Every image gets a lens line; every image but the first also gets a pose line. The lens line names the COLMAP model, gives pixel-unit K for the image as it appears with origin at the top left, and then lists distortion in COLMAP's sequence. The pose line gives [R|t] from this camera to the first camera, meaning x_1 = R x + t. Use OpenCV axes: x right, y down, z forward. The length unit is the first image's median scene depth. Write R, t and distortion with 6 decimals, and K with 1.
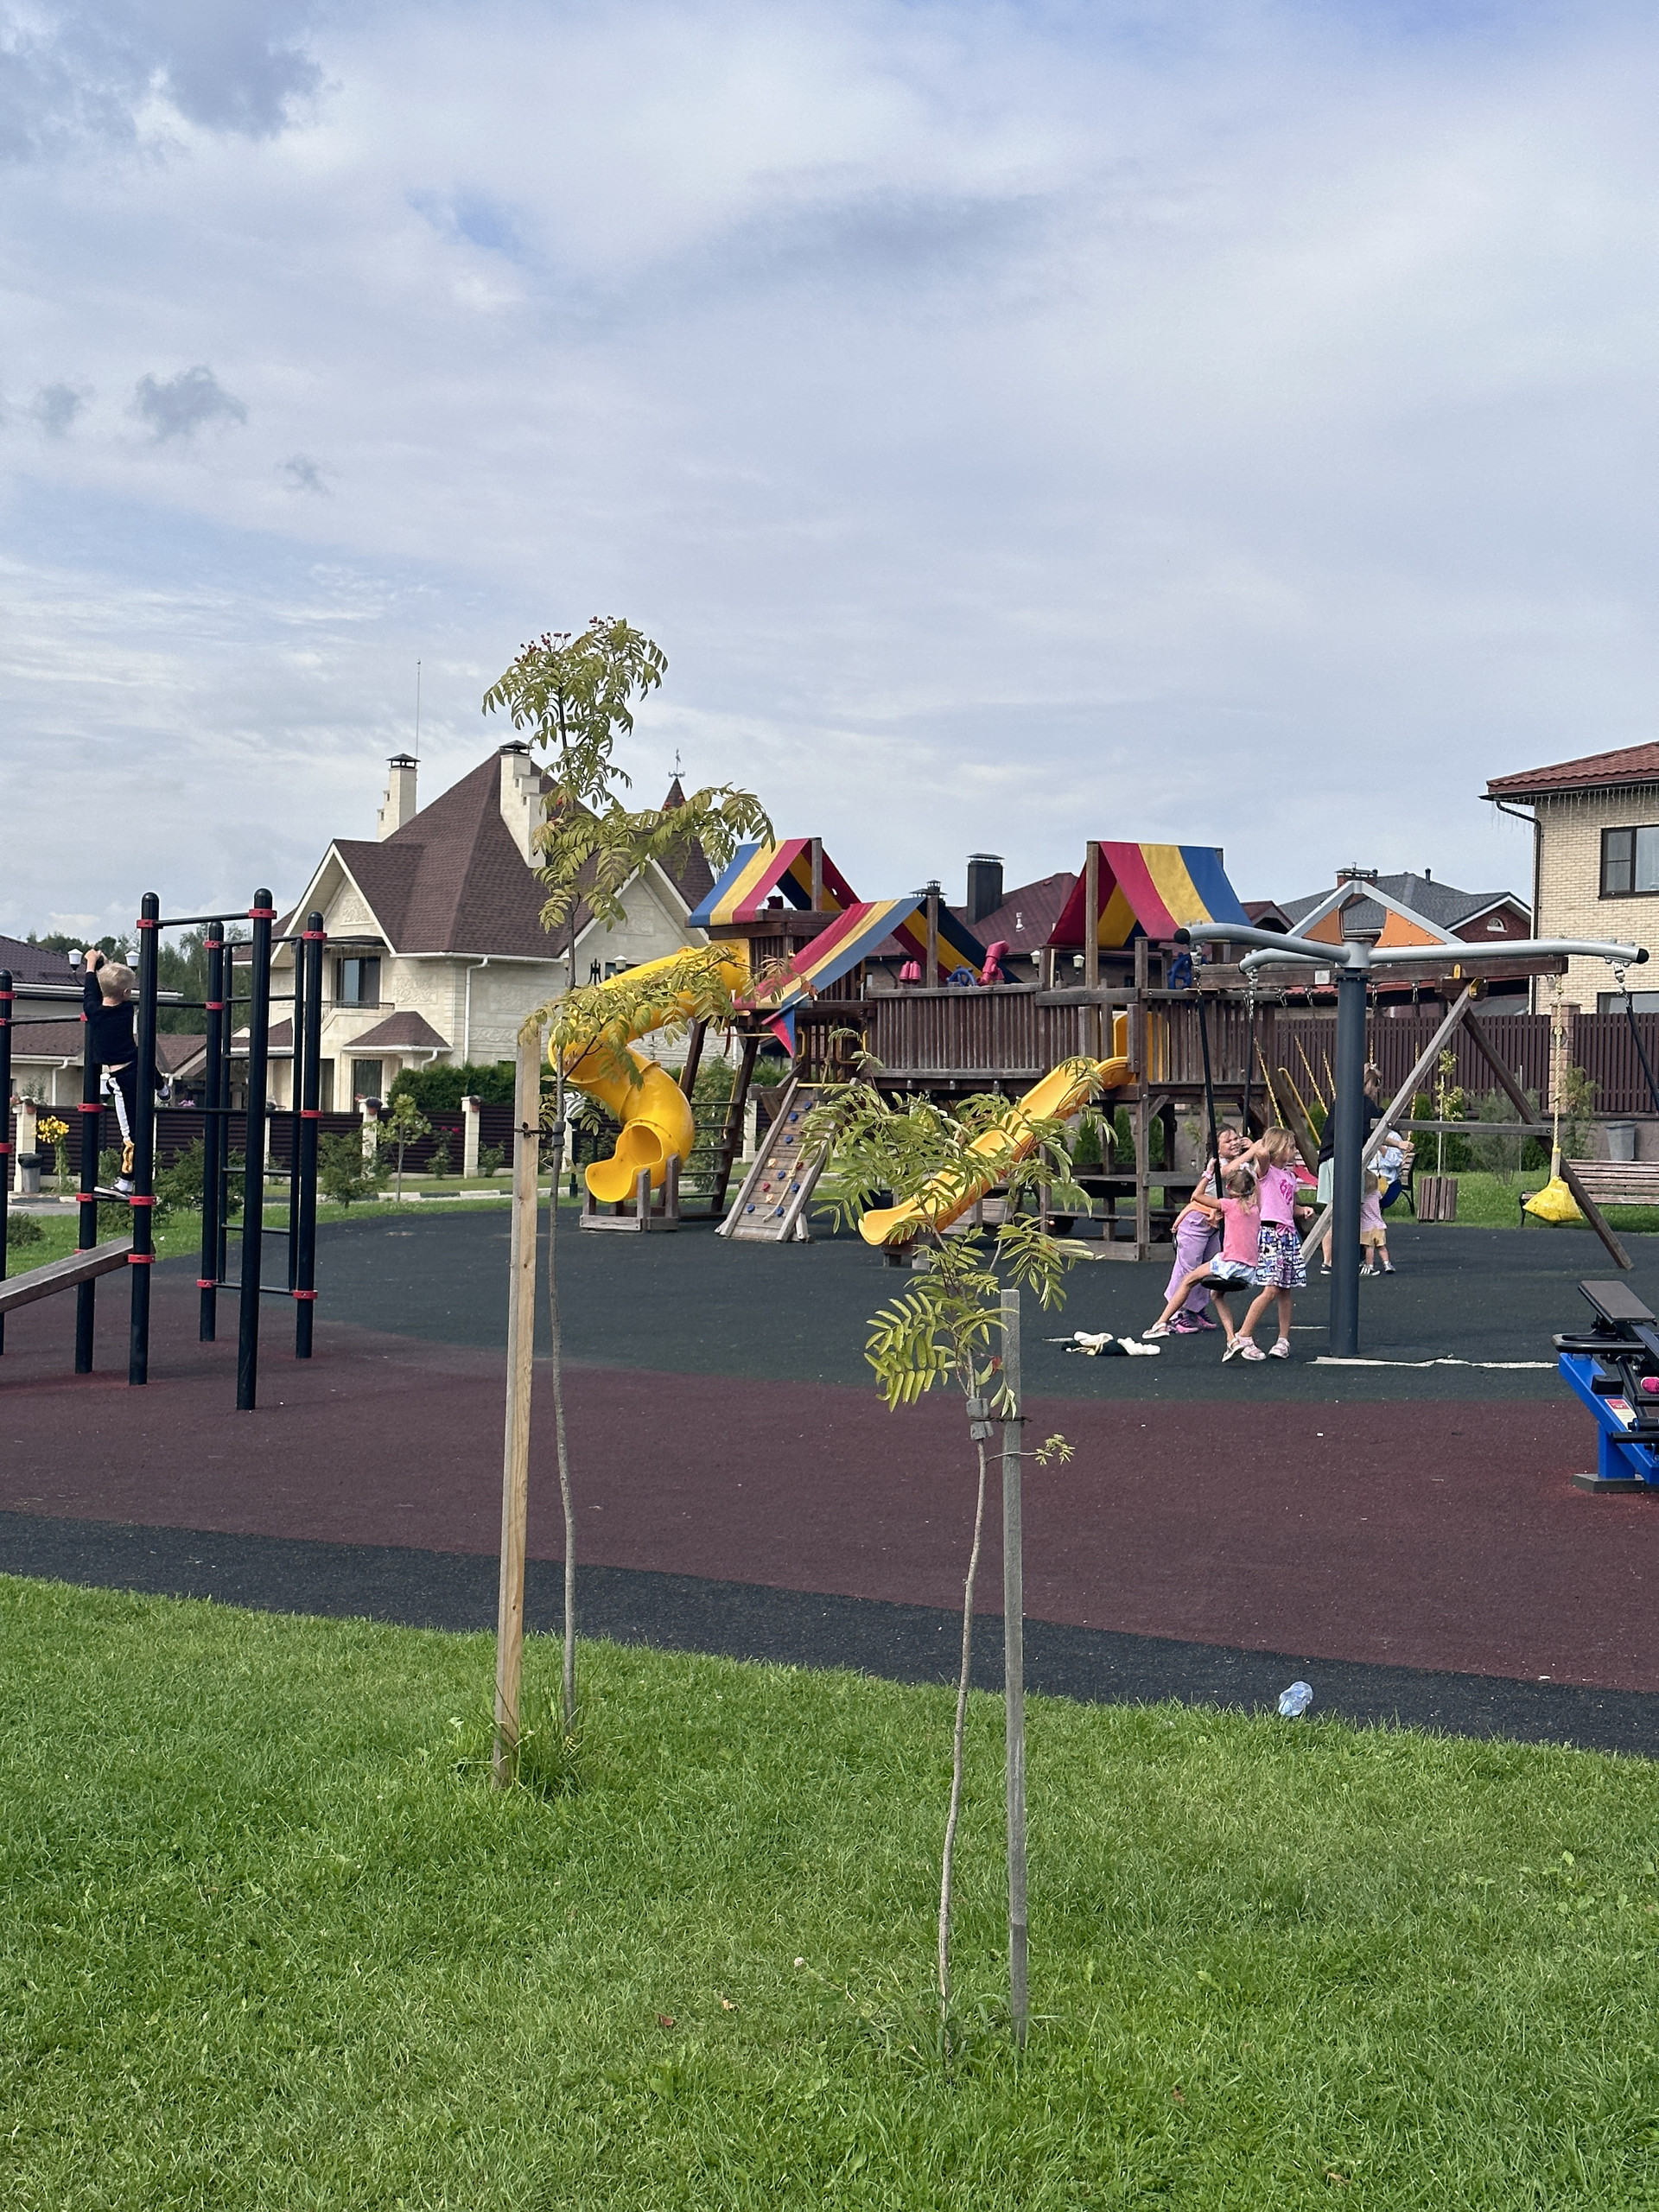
lens RADIAL K [[3165.2, 0, 829.5], [0, 3165.2, 1106.0], [0, 0, 1]] dist [0.132817, -0.214635]
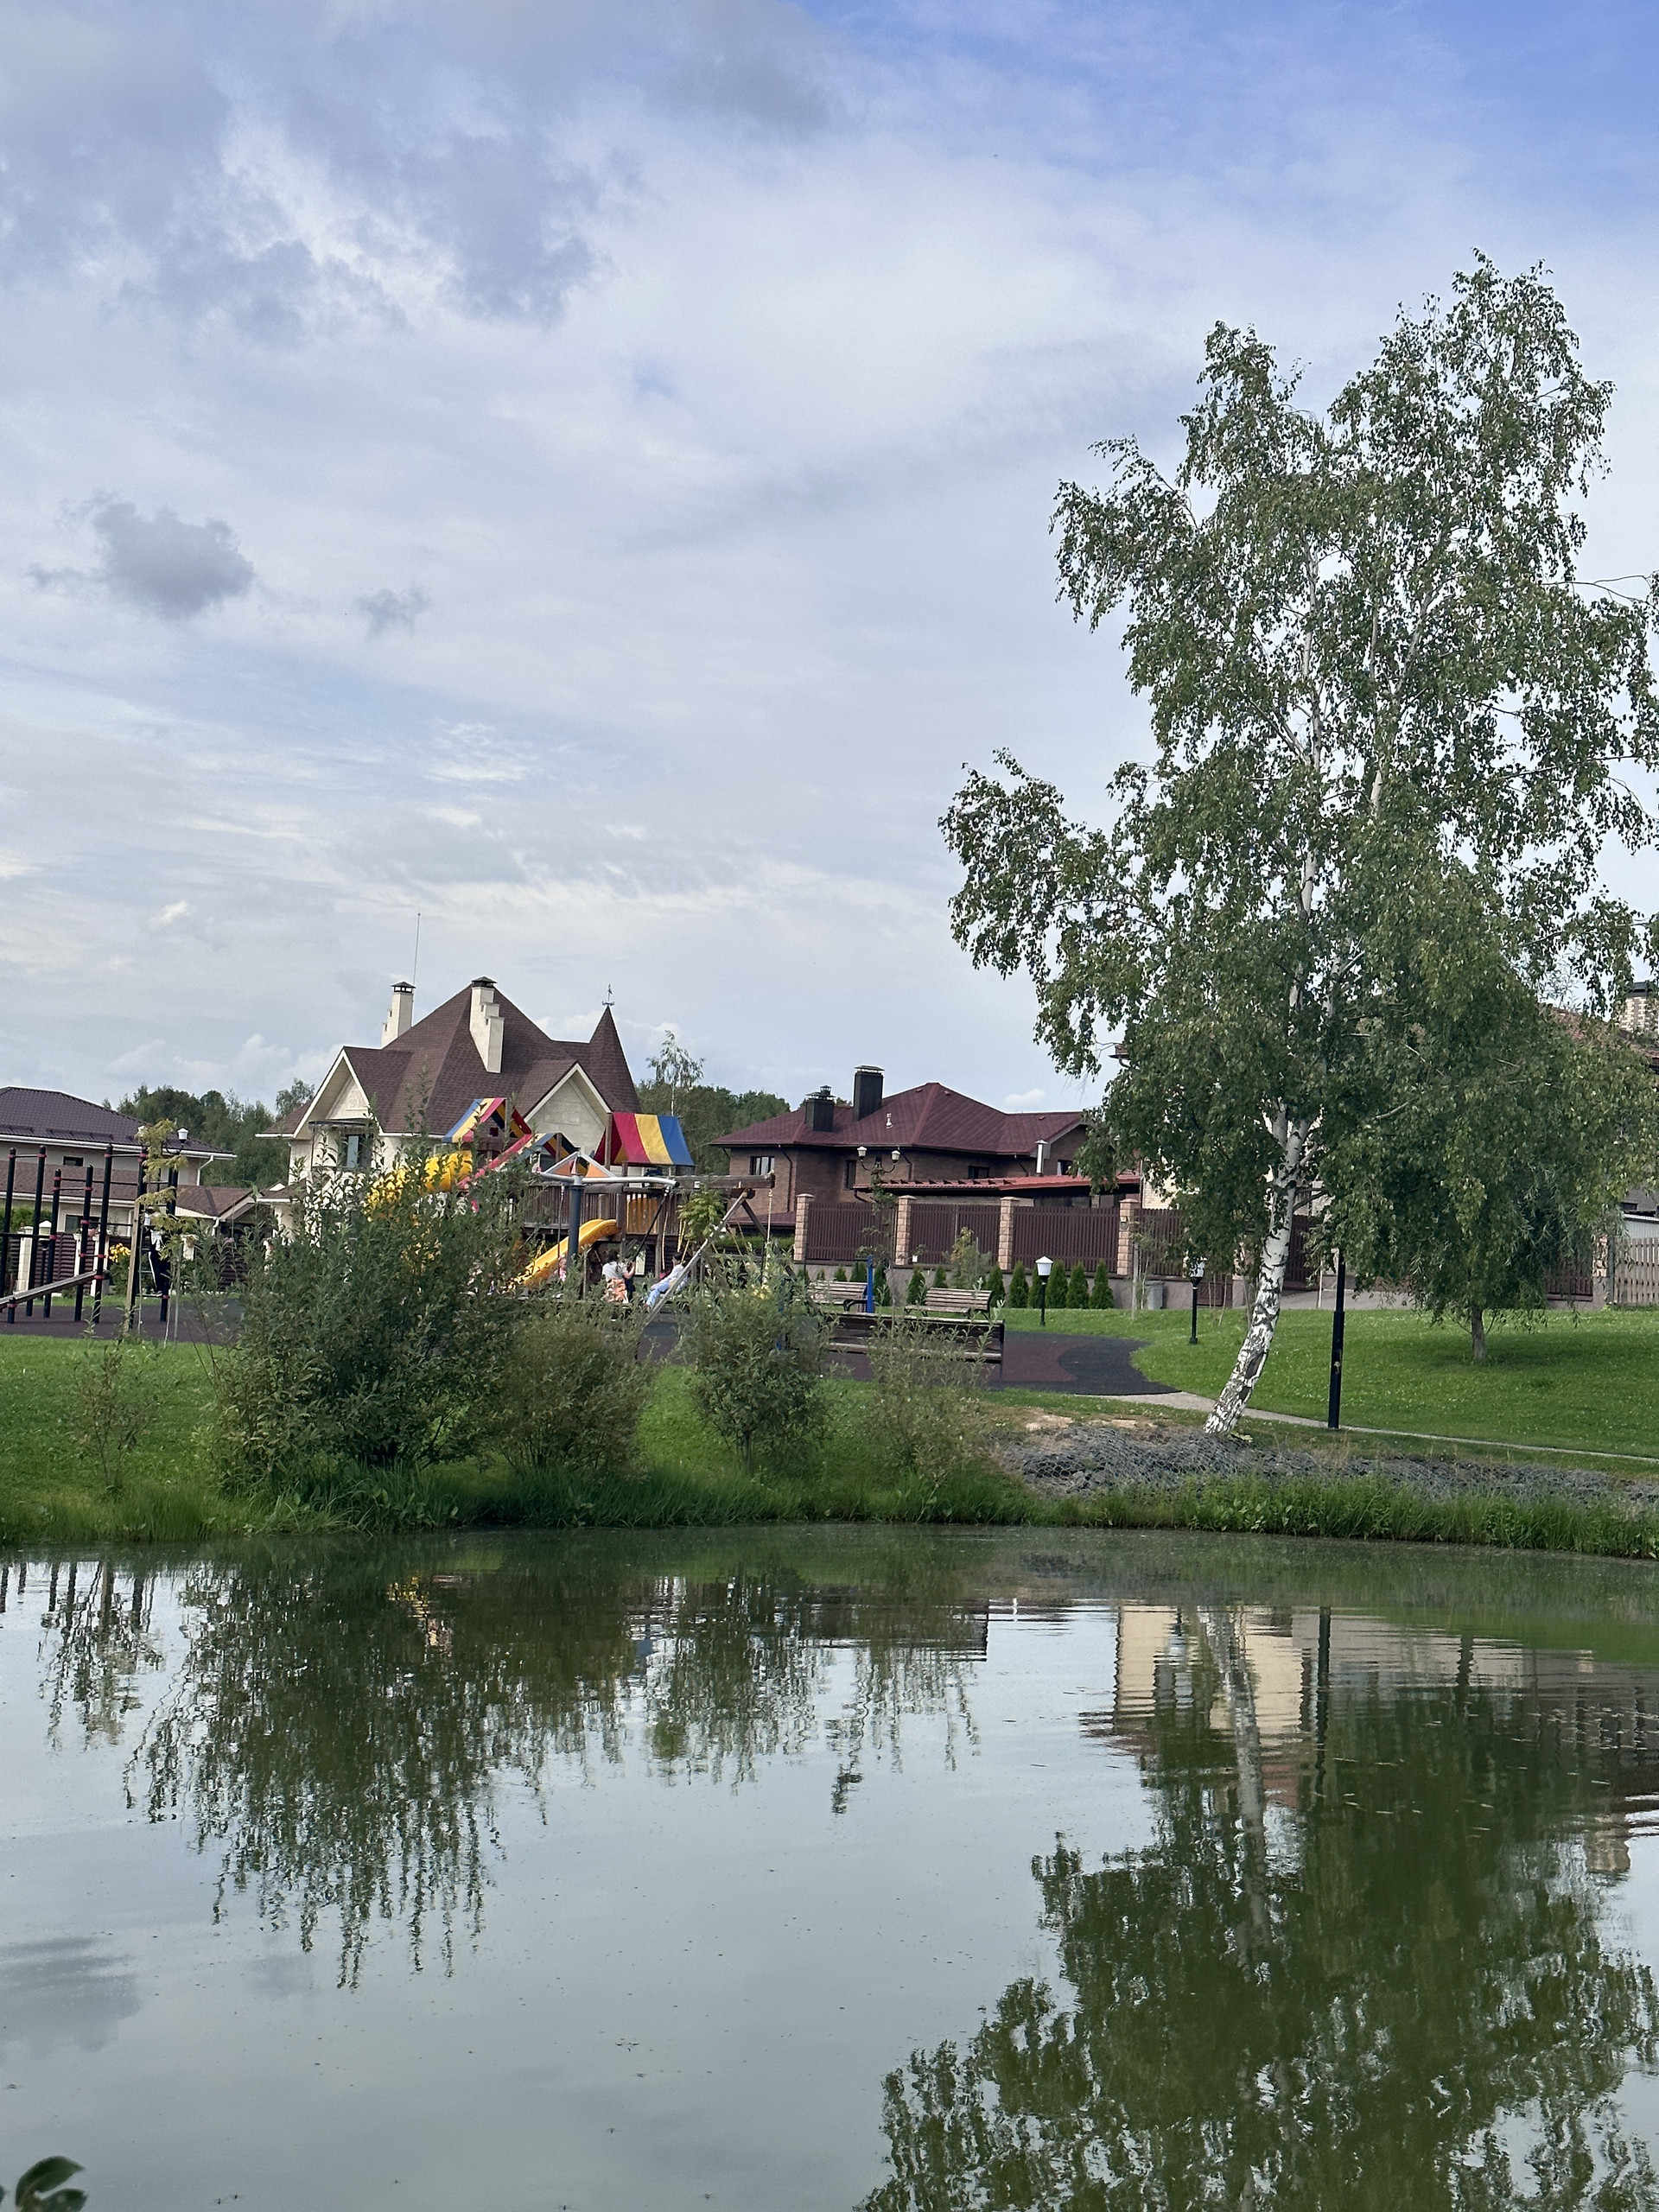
lens RADIAL K [[3165.2, 0, 829.5], [0, 3165.2, 1106.0], [0, 0, 1]] dist [0.132817, -0.214635]
pose [[0.998697, 0.032640, -0.039224, 0.914584], [-0.034656, 0.998053, -0.051855, 0.032968], [0.037455, 0.053146, 0.997884, -2.946013]]
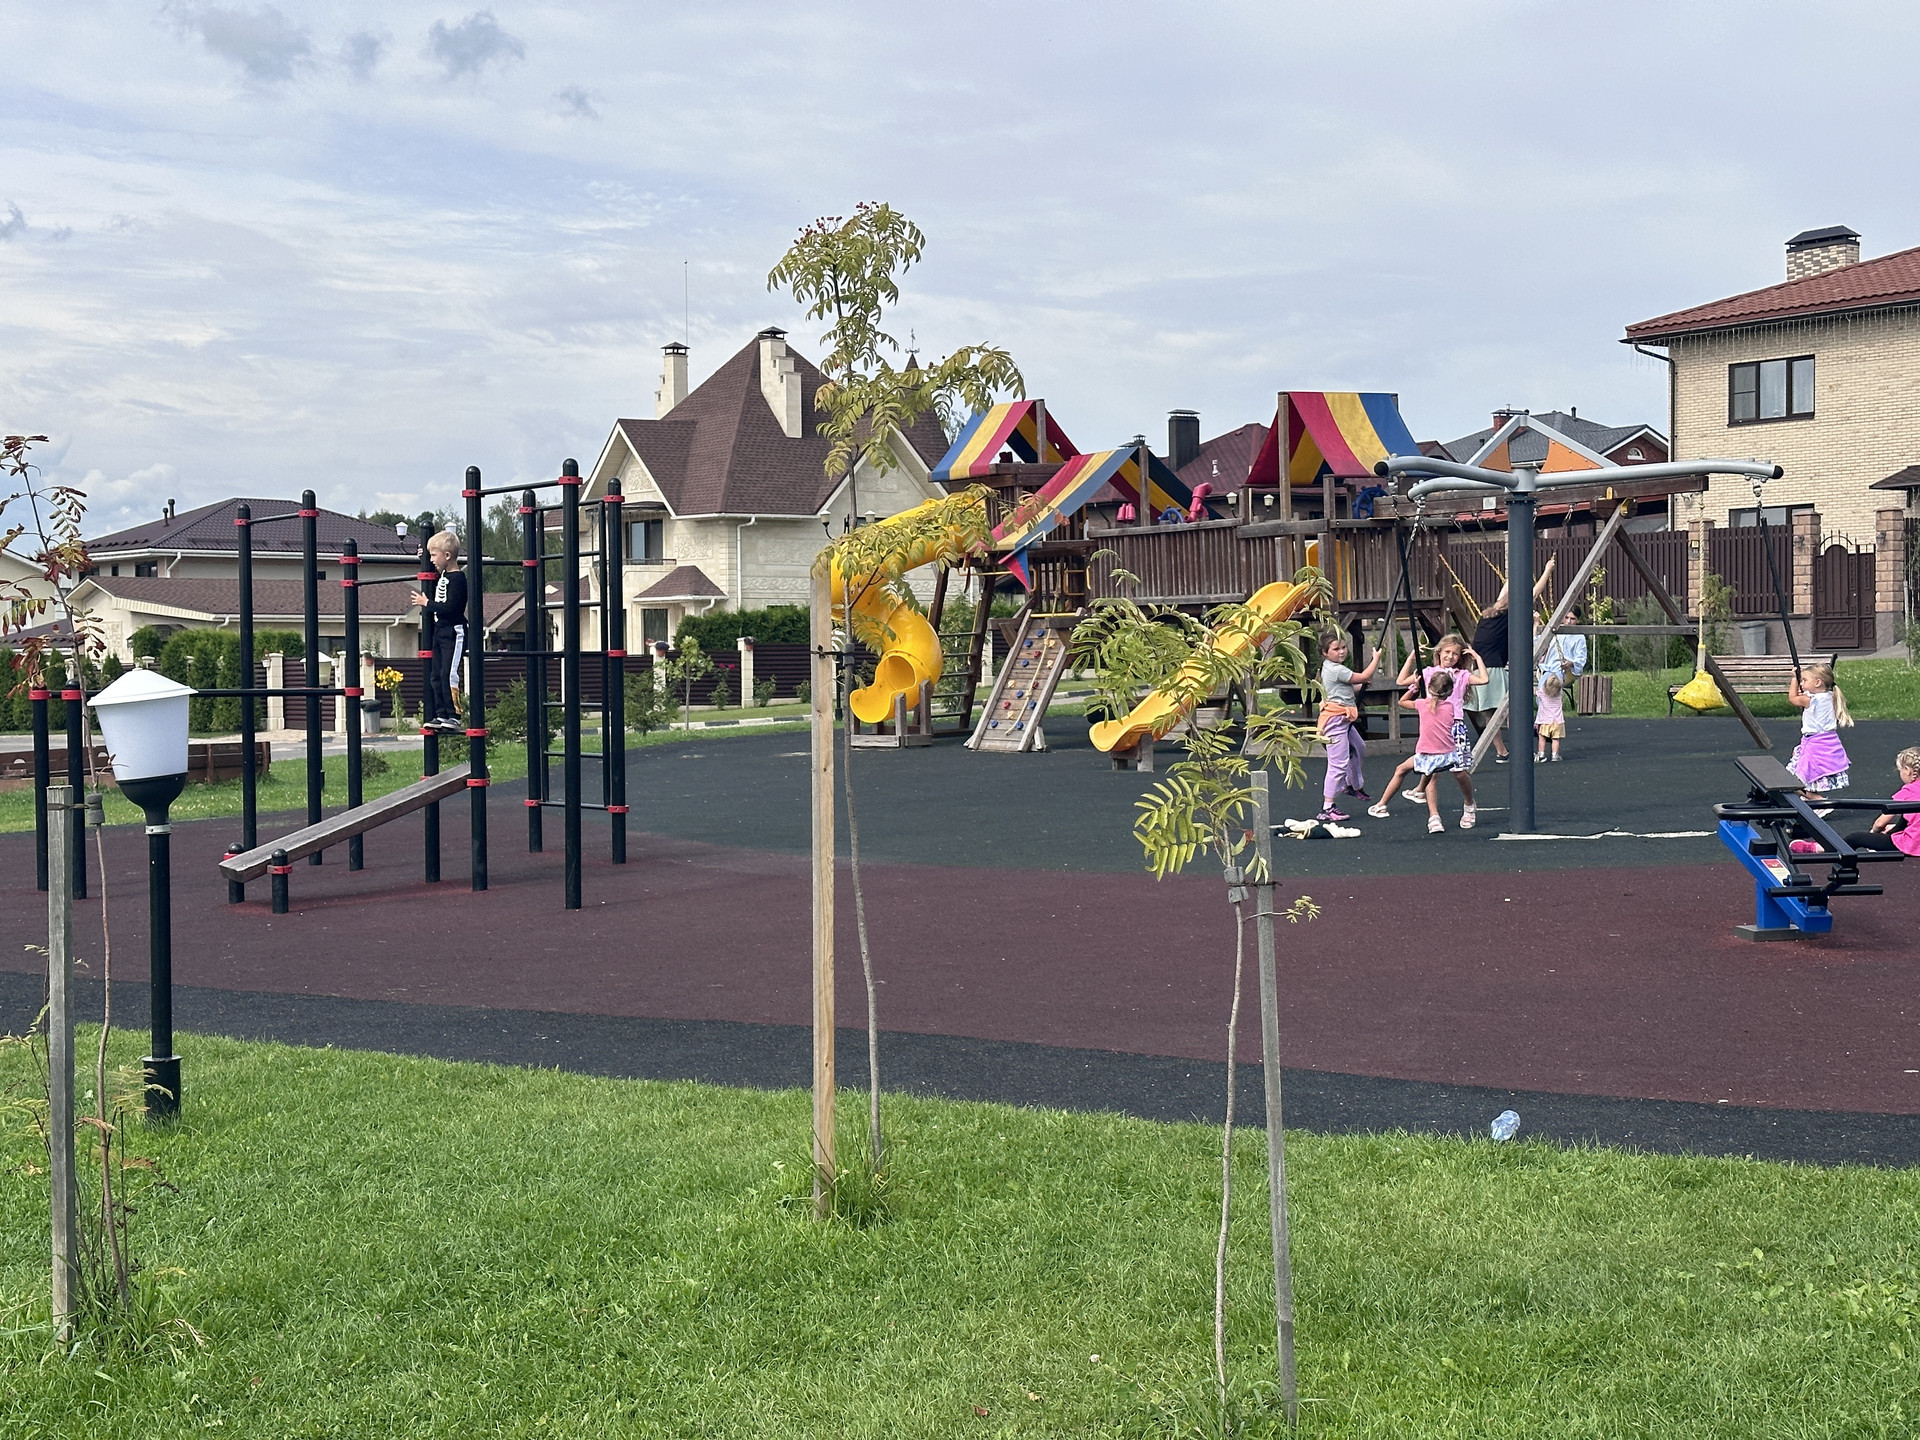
lens RADIAL K [[2747.4, 0, 960.0], [0, 2747.4, 720.0], [0, 0, 1]] dist [0.132817, -0.214635]
pose [[0.998775, -0.035071, -0.034911, -0.008166], [0.036103, 0.998916, 0.029399, 0.003409], [0.033842, -0.030624, 0.998958, 0.003109]]
